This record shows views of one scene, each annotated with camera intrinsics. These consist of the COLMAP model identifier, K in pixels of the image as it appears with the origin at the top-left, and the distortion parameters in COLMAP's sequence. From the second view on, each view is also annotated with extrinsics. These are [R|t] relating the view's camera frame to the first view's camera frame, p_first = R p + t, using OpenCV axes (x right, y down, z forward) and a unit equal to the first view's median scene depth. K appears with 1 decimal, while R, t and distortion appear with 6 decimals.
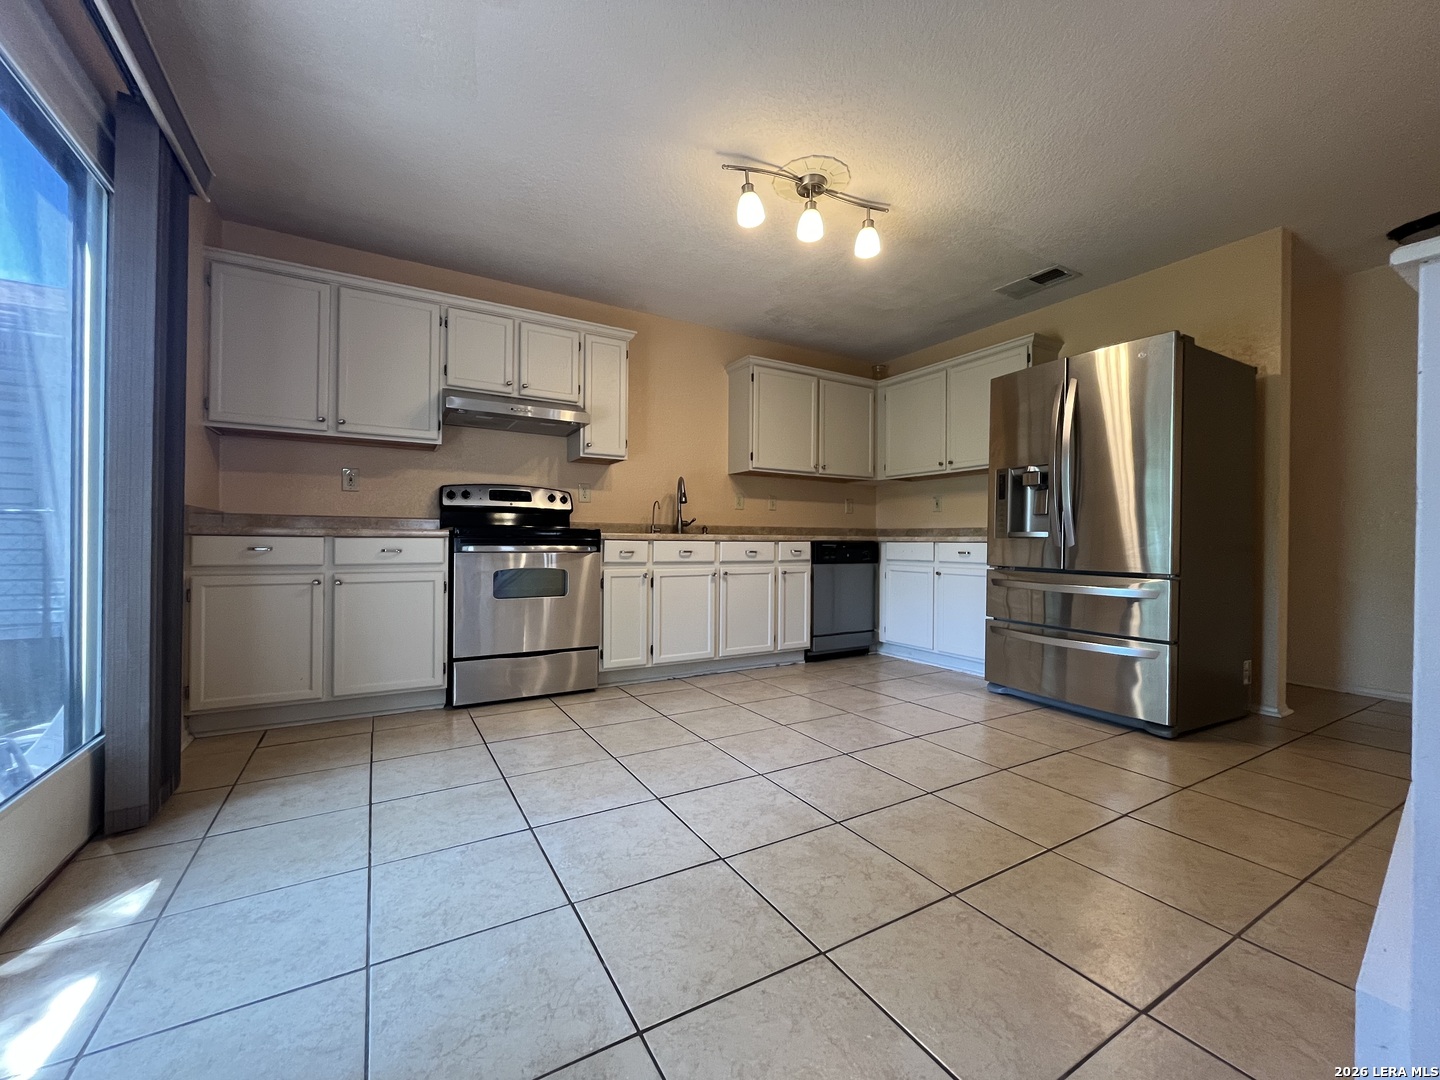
lens RADIAL K [[584.1, 0, 713.3], [0, 584.1, 543.3], [0, 0, 1]] dist [-0.007590, 0.000949]
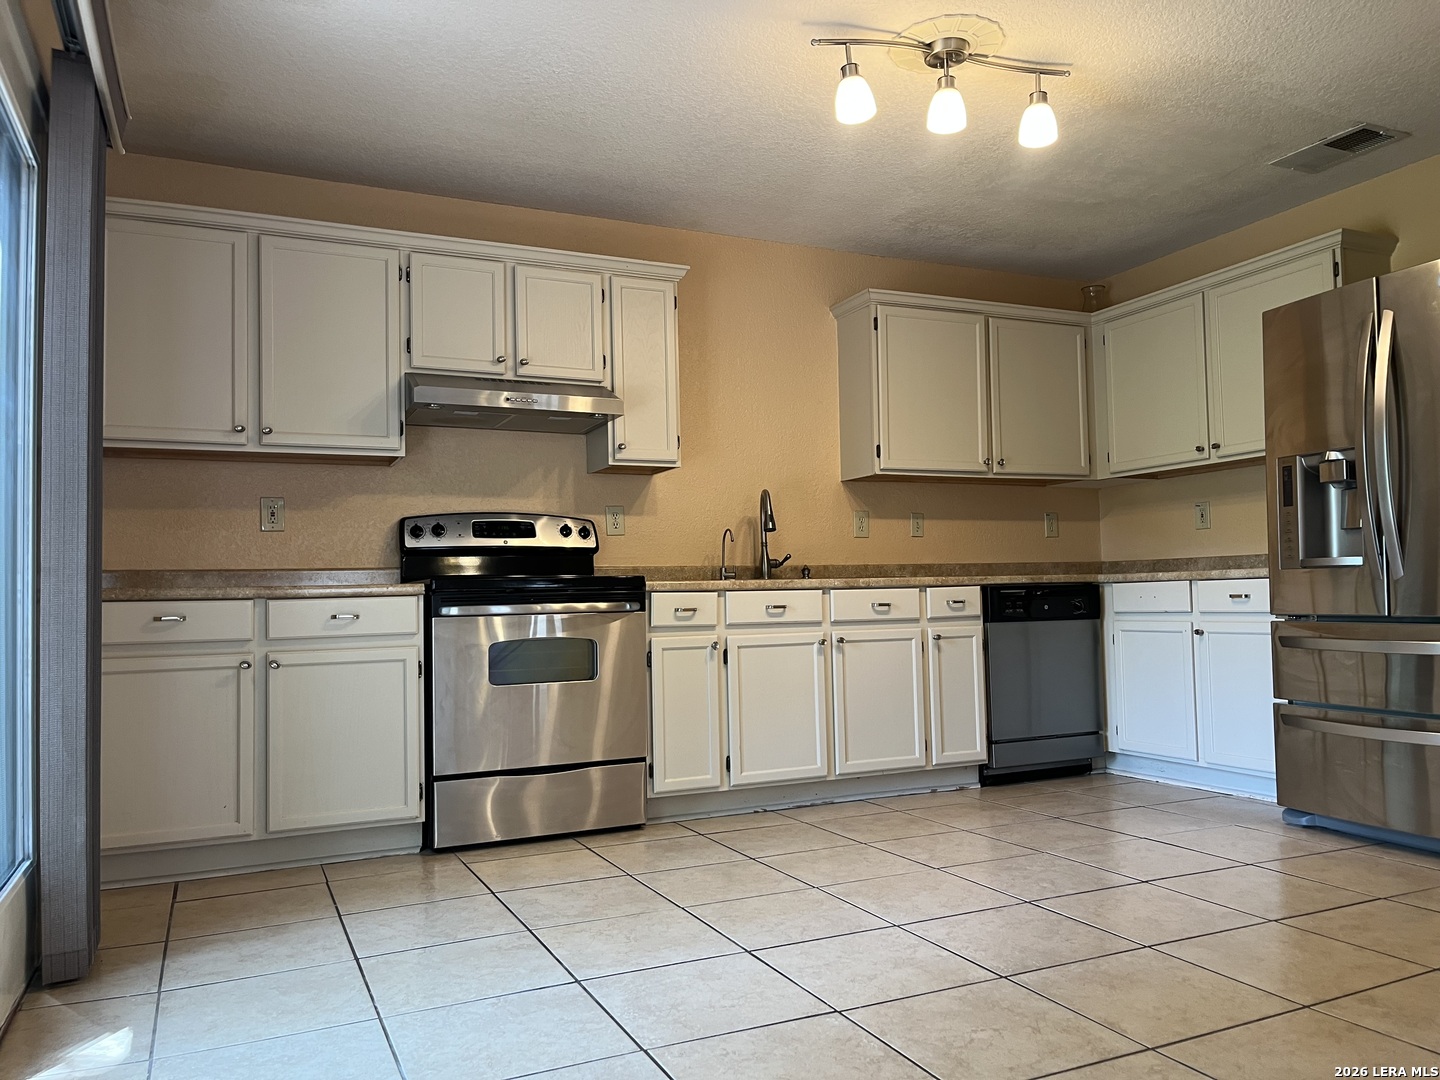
lens RADIAL K [[1094.5, 0, 727.3], [0, 1094.5, 560.9], [0, 0, 1]] dist [0.060186, -0.091286]
pose [[0.995231, -0.033847, -0.091481, 0.011683], [0.030354, 0.998766, -0.039314, 0.010497], [0.092699, 0.036350, 0.995030, -0.220421]]
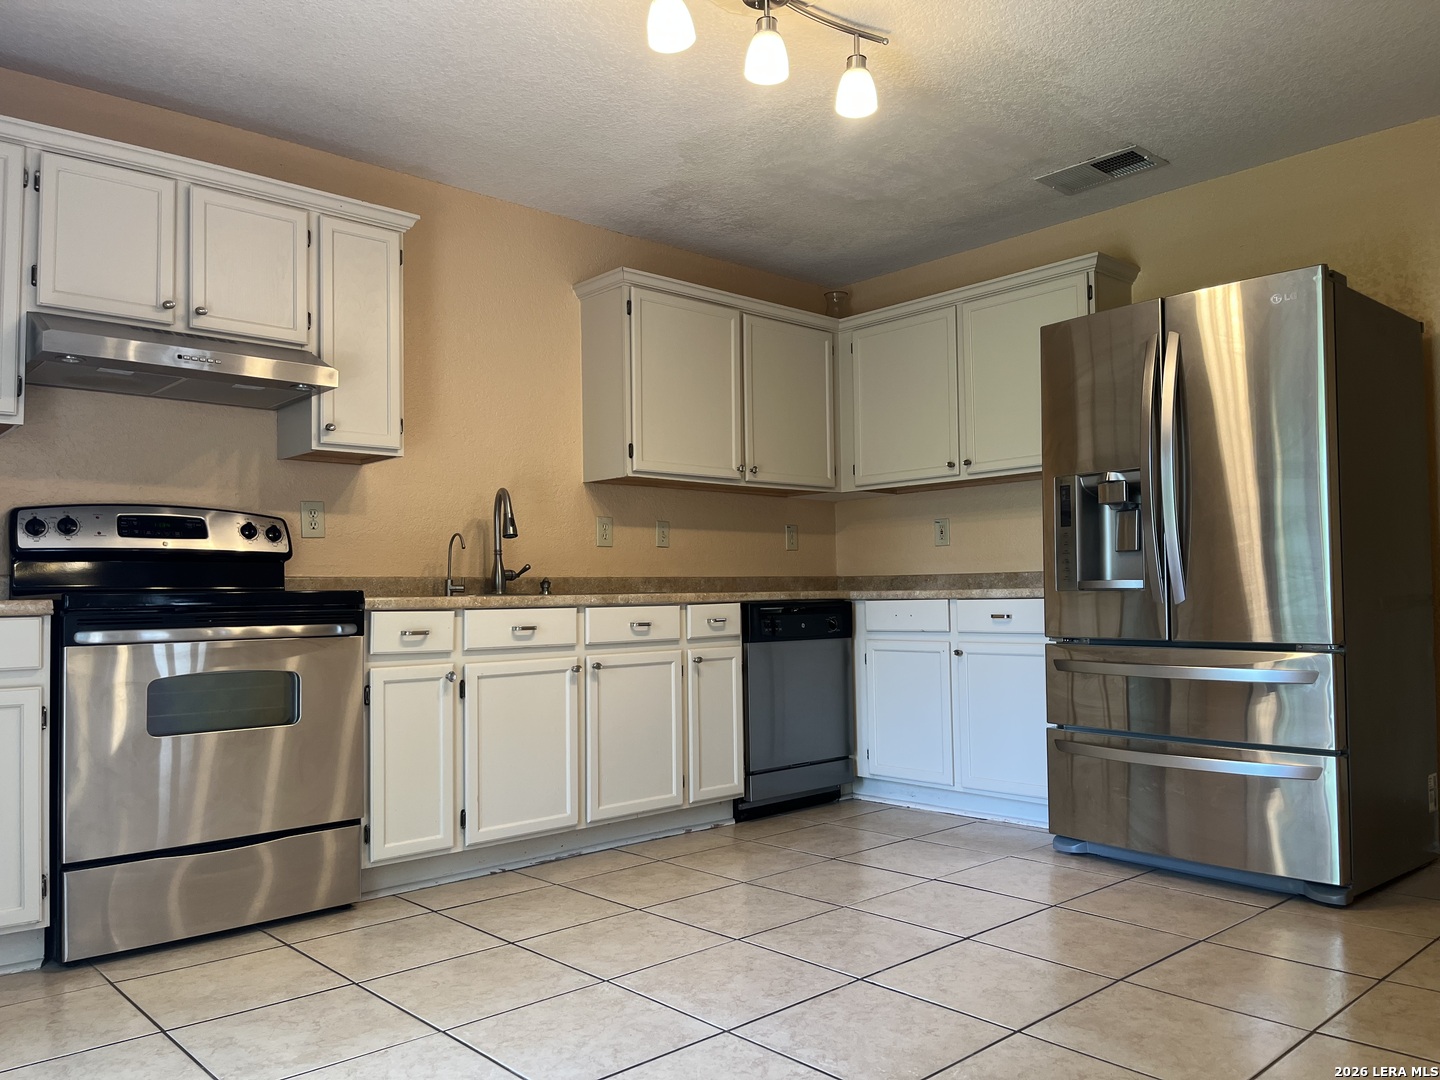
lens RADIAL K [[1094.5, 0, 726.6], [0, 1094.5, 554.7], [0, 0, 1]] dist [0.060186, -0.091286]
pose [[0.975601, -0.014948, 0.219041, -0.098706], [0.024437, 0.998874, -0.040676, -0.009008], [-0.218186, 0.045036, 0.974868, -0.028769]]
